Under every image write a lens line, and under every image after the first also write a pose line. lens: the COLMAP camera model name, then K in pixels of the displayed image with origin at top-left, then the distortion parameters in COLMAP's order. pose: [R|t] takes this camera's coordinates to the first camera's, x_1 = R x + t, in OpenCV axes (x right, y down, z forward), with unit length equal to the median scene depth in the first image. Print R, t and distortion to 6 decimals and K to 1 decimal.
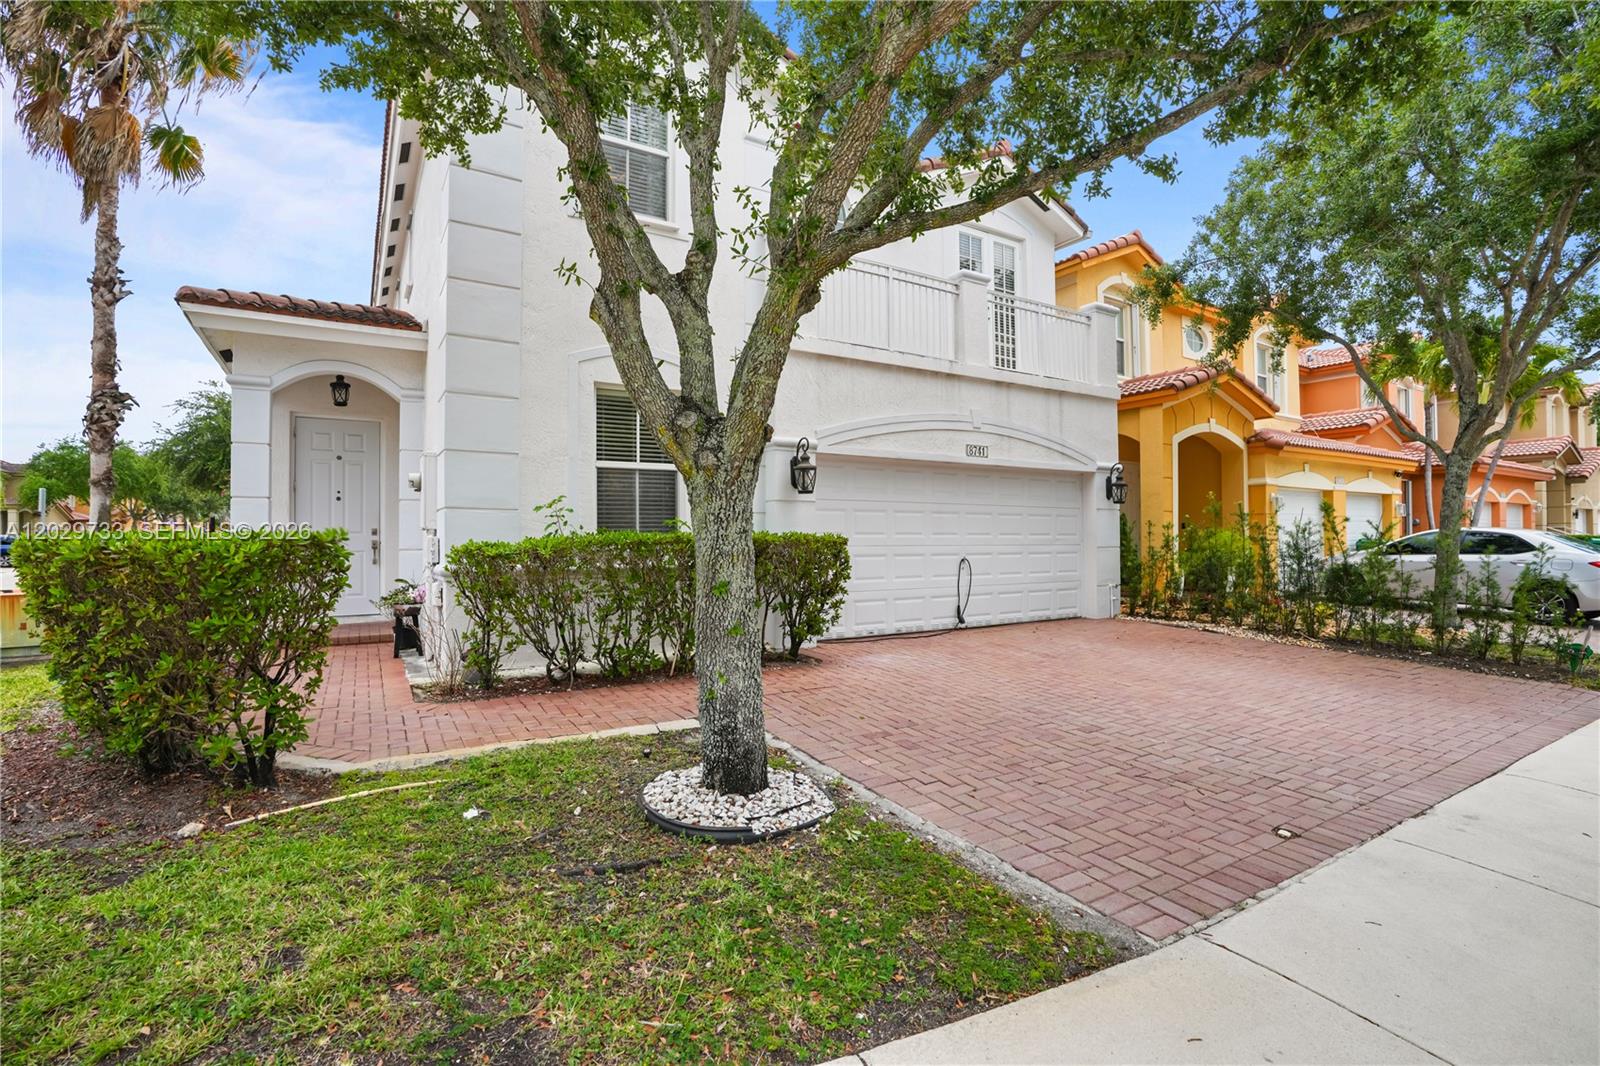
lens RADIAL K [[719.1, 0, 787.1], [0, 719.1, 529.9], [0, 0, 1]] dist [-0.028016, 0.006259]
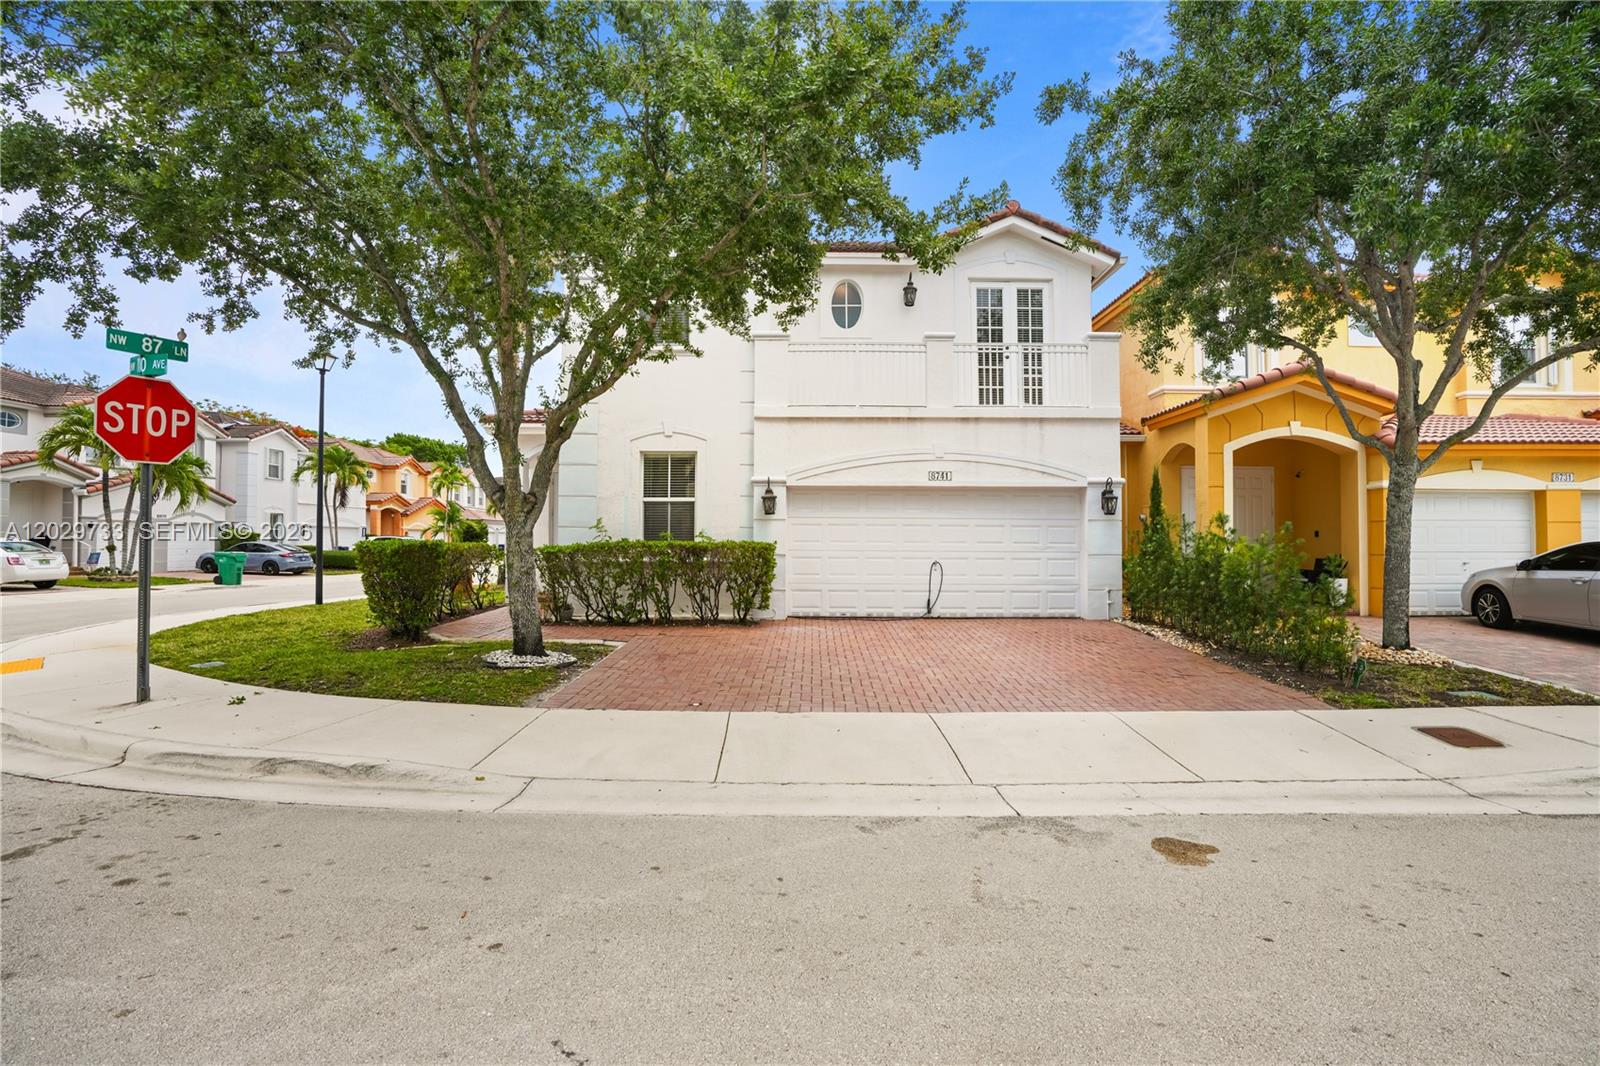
lens RADIAL K [[719.1, 0, 814.2], [0, 719.1, 532.1], [0, 0, 1]] dist [-0.028016, 0.006259]
pose [[0.863165, 0.000007, -0.504922, 0.599599], [-0.000503, 1.000000, -0.000845, -0.009406], [0.504922, 0.000983, 0.863165, -0.160436]]
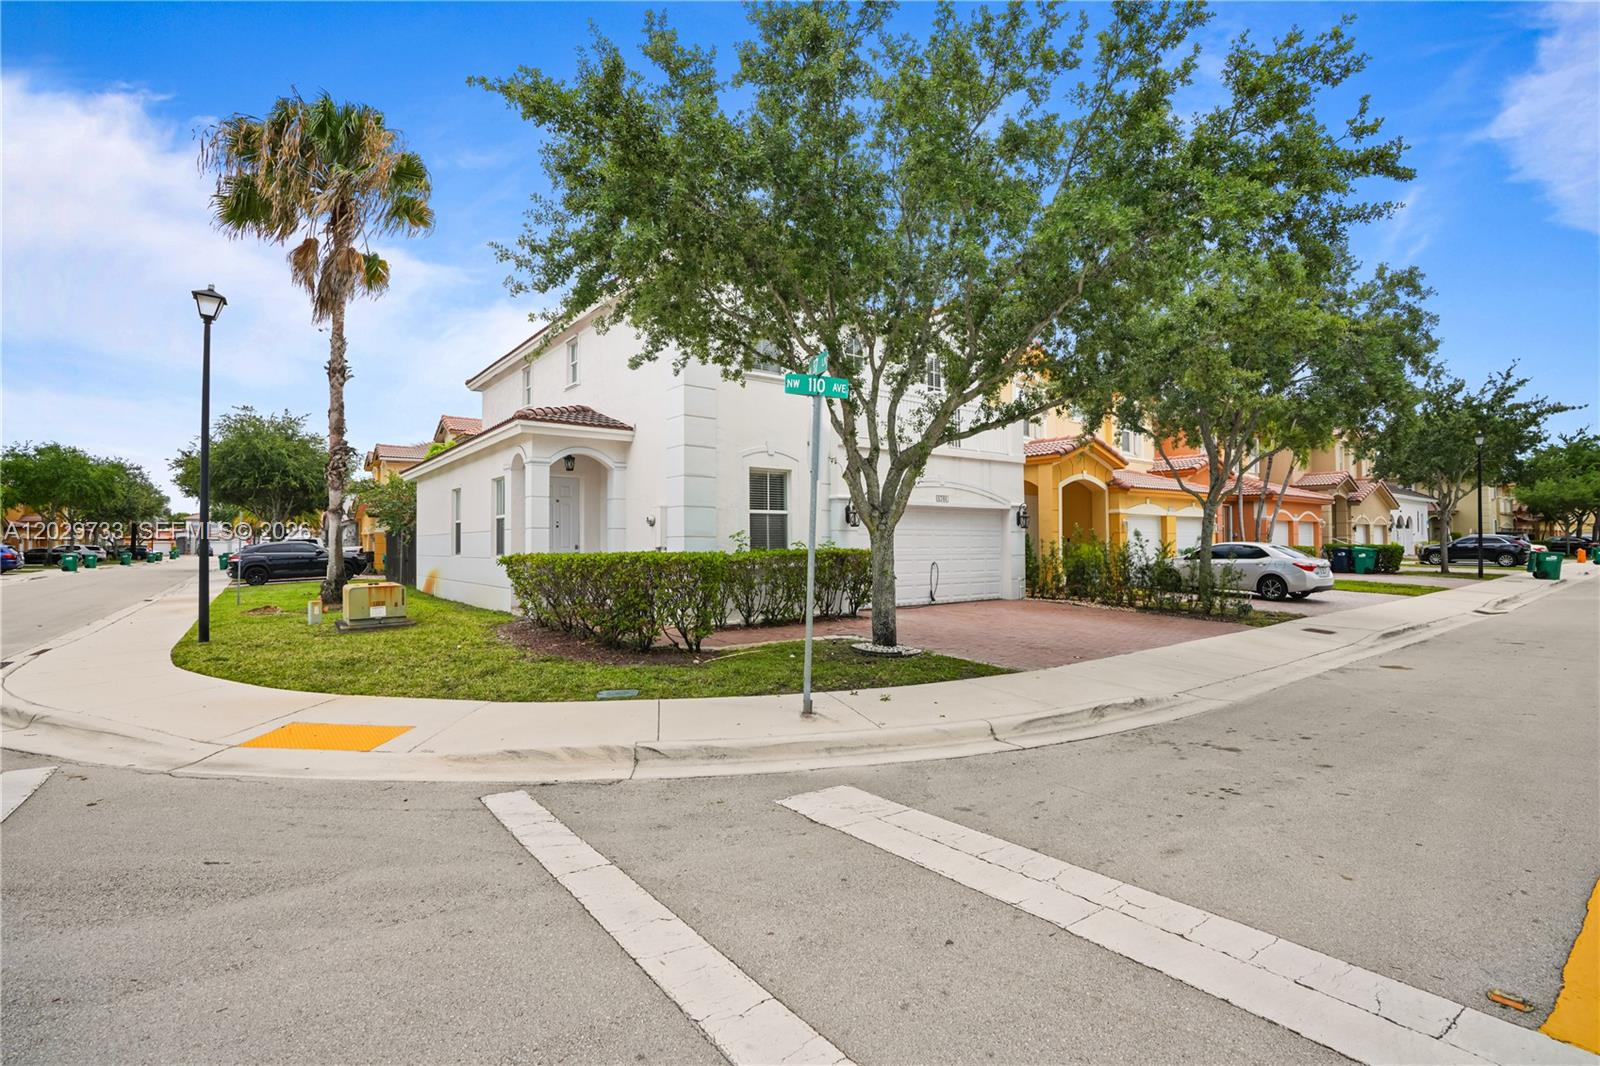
lens RADIAL K [[719.1, 0, 772.8], [0, 719.1, 535.8], [0, 0, 1]] dist [-0.028016, 0.006259]
pose [[0.995929, 0.000252, 0.090142, -0.241022], [-0.000314, 1.000000, 0.000680, -0.020013], [-0.090142, -0.000706, 0.995929, -0.545410]]
